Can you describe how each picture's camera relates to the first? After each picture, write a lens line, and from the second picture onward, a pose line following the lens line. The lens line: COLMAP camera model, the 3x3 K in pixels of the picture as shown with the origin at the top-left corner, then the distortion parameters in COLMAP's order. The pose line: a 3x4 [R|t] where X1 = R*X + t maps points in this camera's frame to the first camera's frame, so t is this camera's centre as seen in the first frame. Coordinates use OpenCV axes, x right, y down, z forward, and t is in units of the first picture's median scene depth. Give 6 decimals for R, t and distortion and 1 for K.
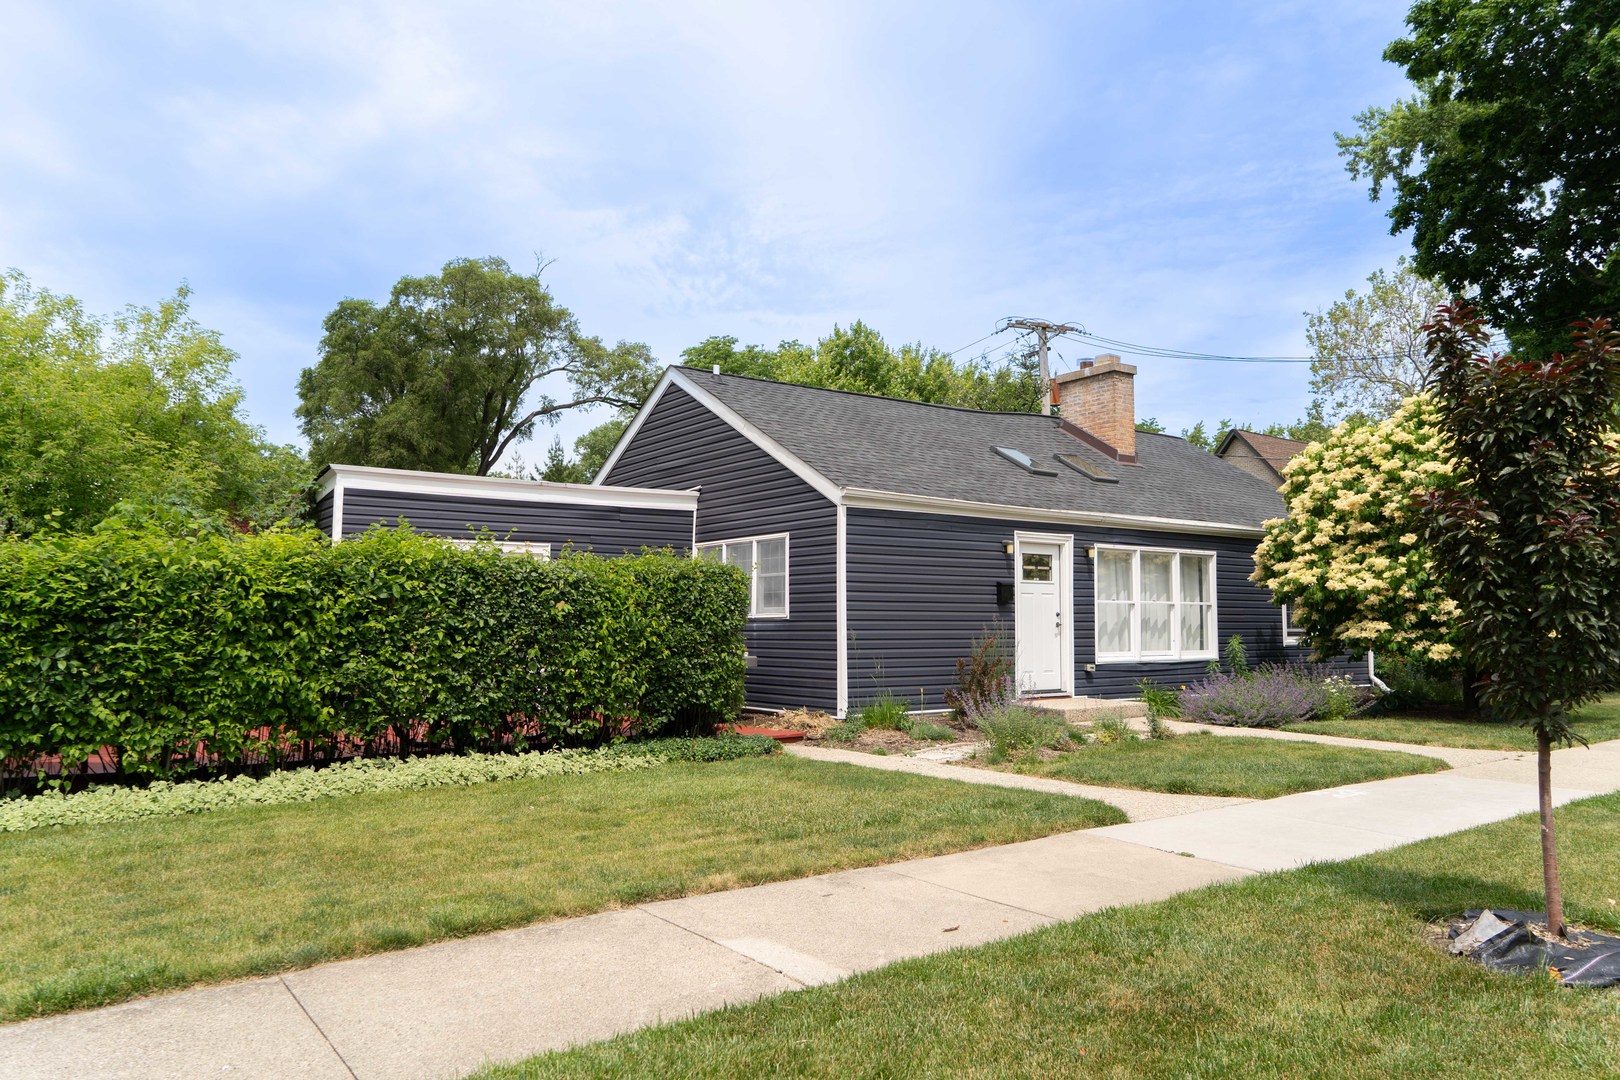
lens RADIAL K [[1127.9, 0, 810.4], [0, 1127.9, 618.7], [0, 0, 1]] dist [-0.003255, 0.002625]
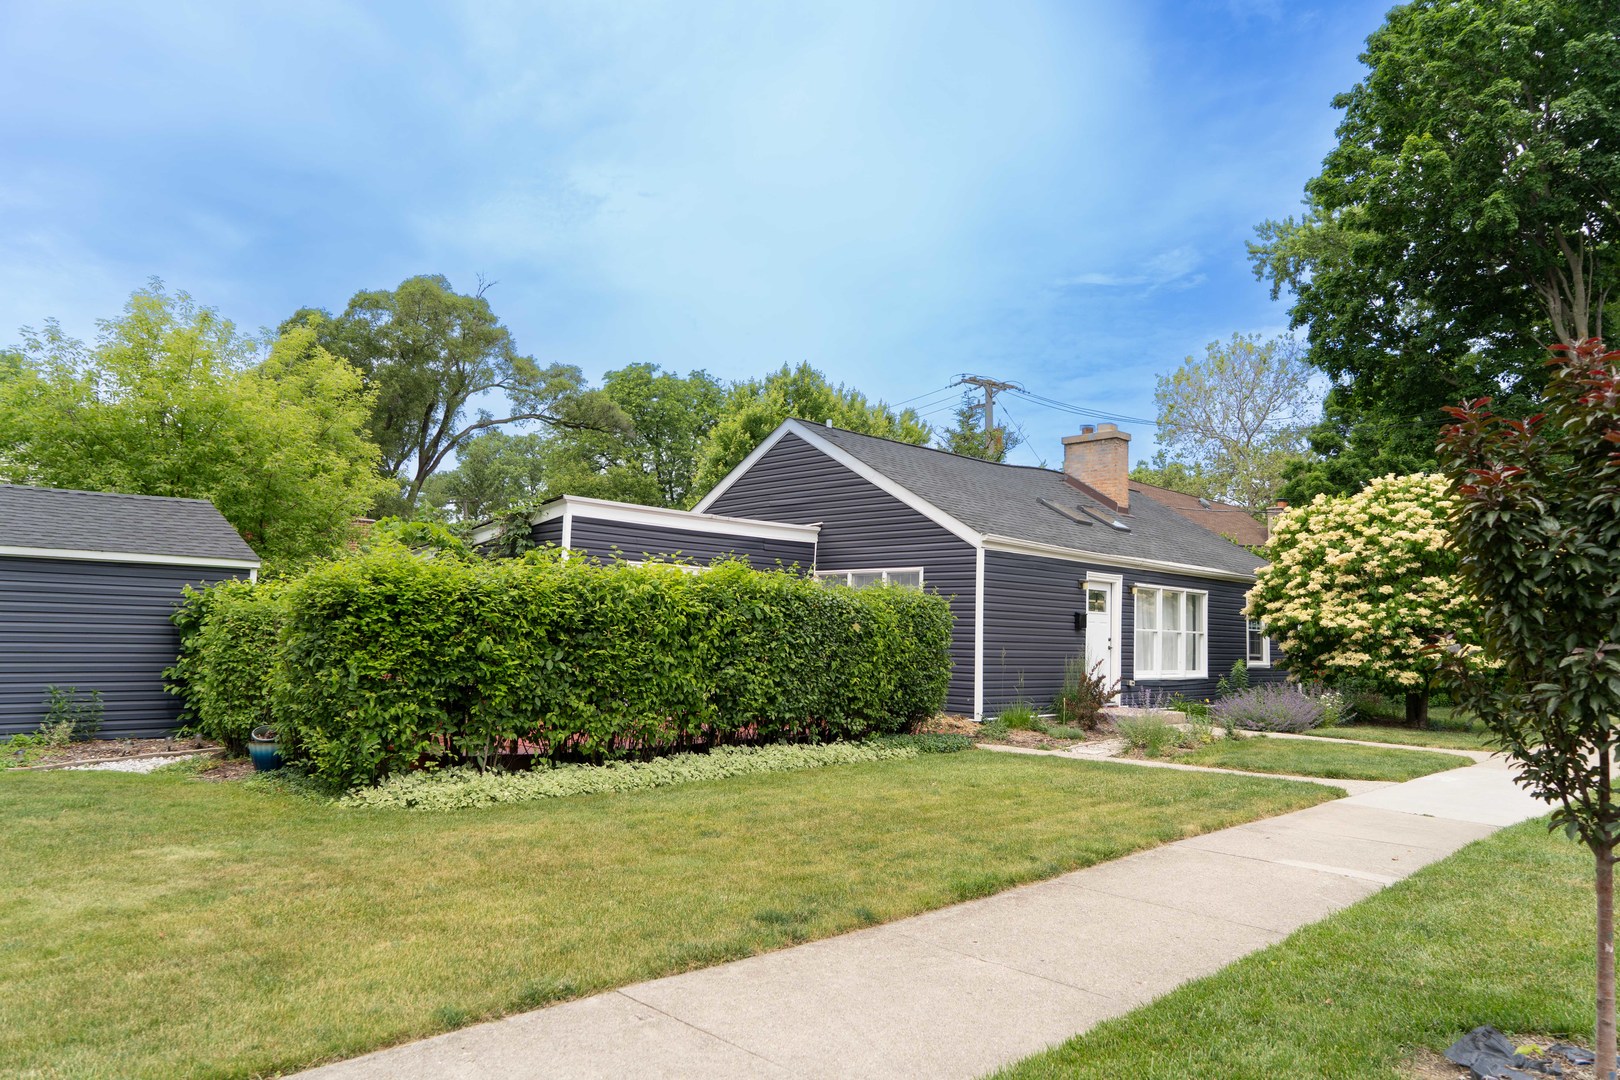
lens RADIAL K [[1068.7, 0, 812.5], [0, 1068.7, 615.8], [0, 0, 1]] dist [-0.001483, -0.001336]
pose [[0.988955, 0.030834, 0.144975, -0.276507], [-0.029105, 0.999478, -0.014031, -0.003942], [-0.145332, 0.009656, 0.989336, -0.109367]]
